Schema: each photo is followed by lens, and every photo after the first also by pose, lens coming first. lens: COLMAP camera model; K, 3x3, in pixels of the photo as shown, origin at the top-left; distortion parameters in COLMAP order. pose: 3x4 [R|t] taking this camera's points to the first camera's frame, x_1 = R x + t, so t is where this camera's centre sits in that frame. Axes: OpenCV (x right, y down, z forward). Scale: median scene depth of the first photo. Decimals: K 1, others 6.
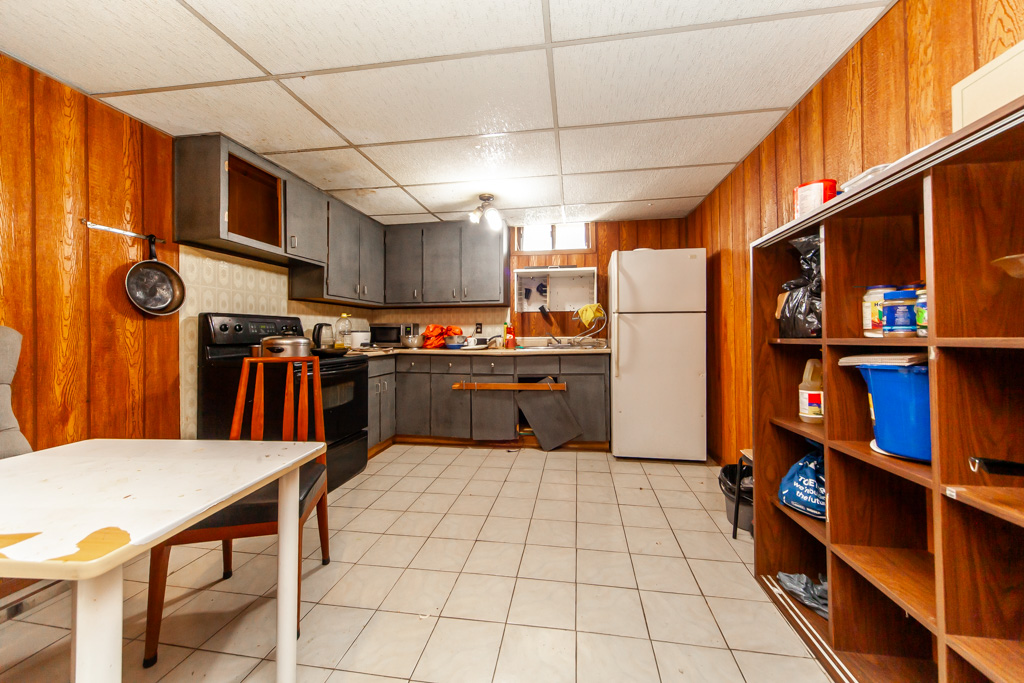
lens RADIAL K [[355.8, 0, 521.1], [0, 355.8, 334.3], [0, 0, 1]] dist [0.002280, 0.000203]
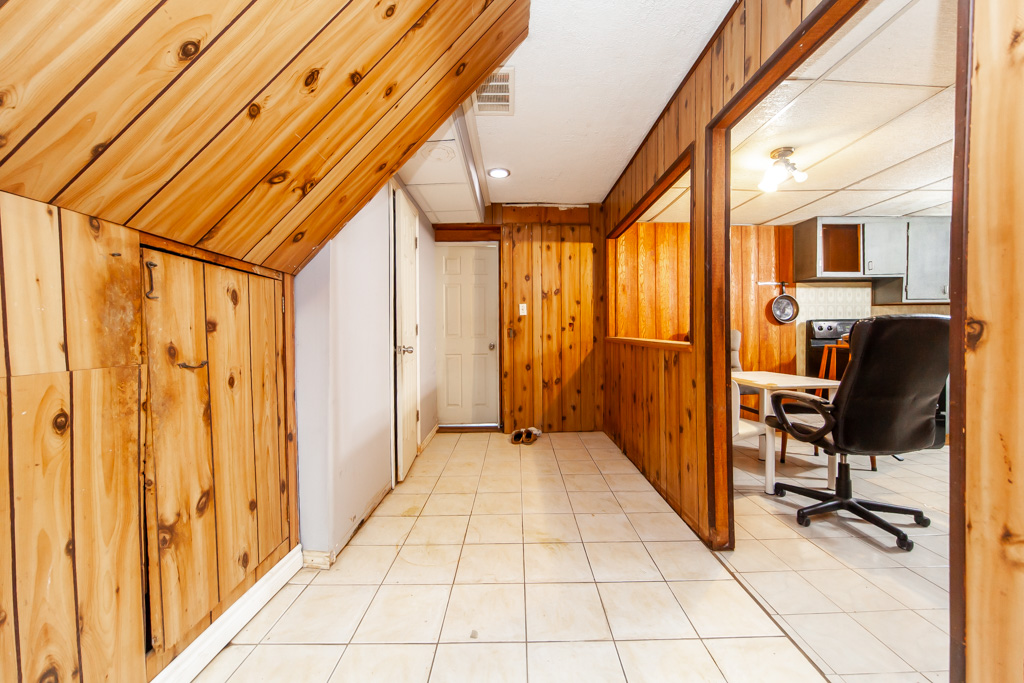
lens RADIAL K [[355.8, 0, 521.1], [0, 355.8, 334.3], [0, 0, 1]] dist [0.002280, 0.000203]
pose [[0.129144, 0.005894, -0.991608, 0.688088], [0.008441, 0.999940, 0.007043, -0.014995], [0.991590, -0.009280, 0.129087, -0.651011]]
